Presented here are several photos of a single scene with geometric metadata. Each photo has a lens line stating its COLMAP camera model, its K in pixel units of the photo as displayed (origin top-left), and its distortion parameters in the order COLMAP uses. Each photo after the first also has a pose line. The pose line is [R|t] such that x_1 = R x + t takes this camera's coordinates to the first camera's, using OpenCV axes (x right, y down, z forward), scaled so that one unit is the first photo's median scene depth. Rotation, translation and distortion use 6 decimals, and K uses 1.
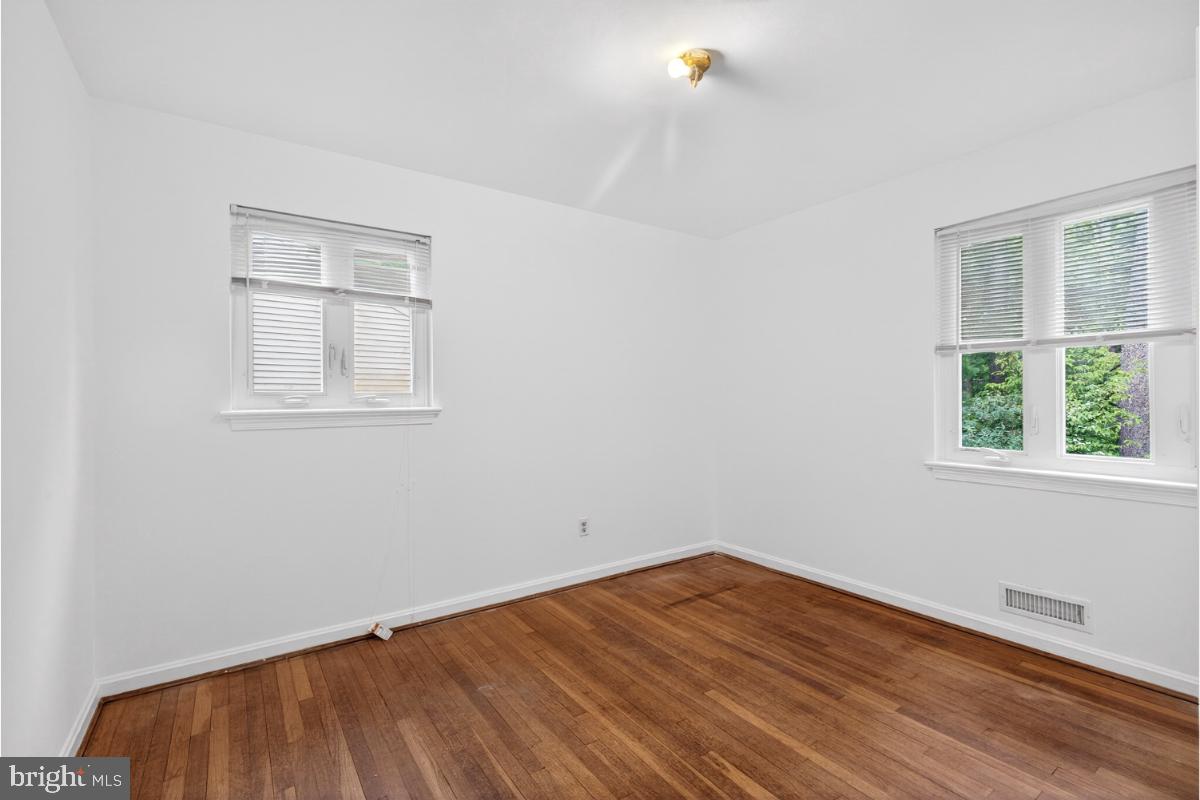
lens RADIAL K [[521.8, 0, 600.9], [0, 521.8, 399.5], [0, 0, 1]] dist [0.003308, 0.000251]
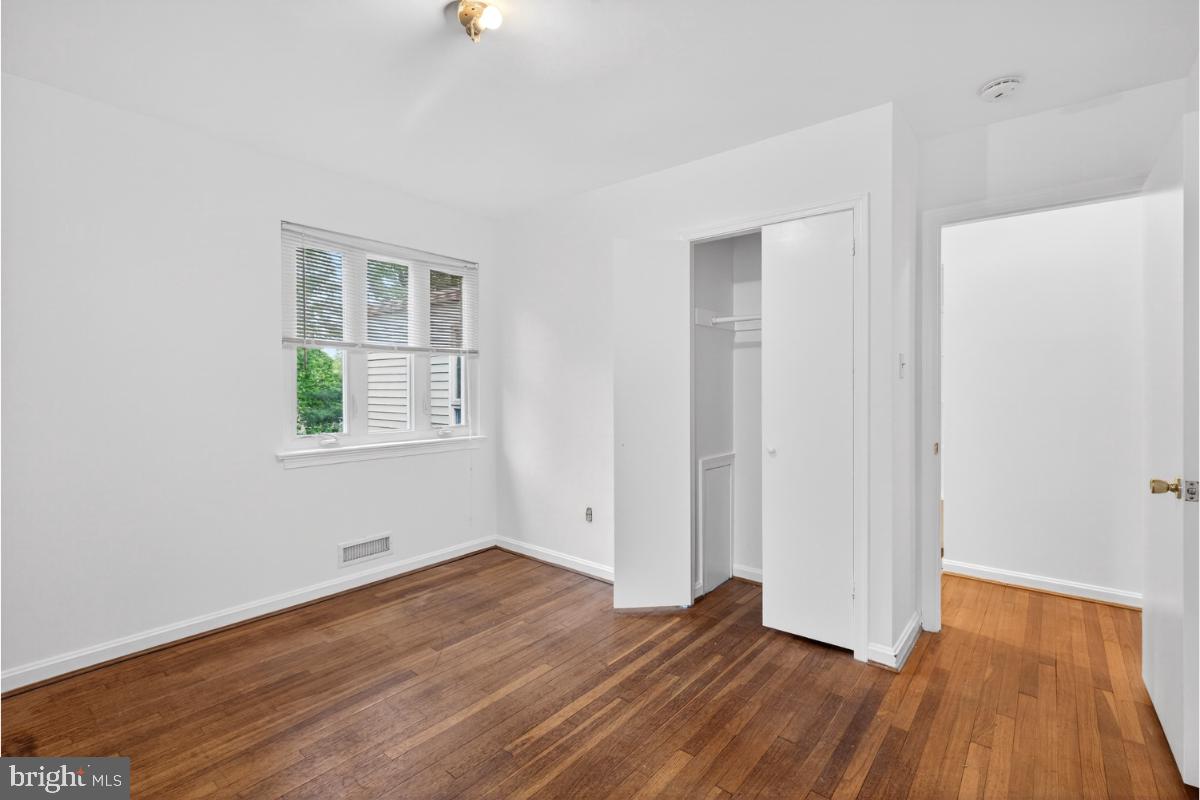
lens RADIAL K [[521.8, 0, 601.4], [0, 521.8, 393.6], [0, 0, 1]] dist [0.003308, 0.000251]
pose [[-0.247674, -0.007601, 0.968814, -0.573294], [0.003594, 0.999955, 0.008764, -0.001440], [-0.968837, 0.005652, -0.247635, 0.782270]]
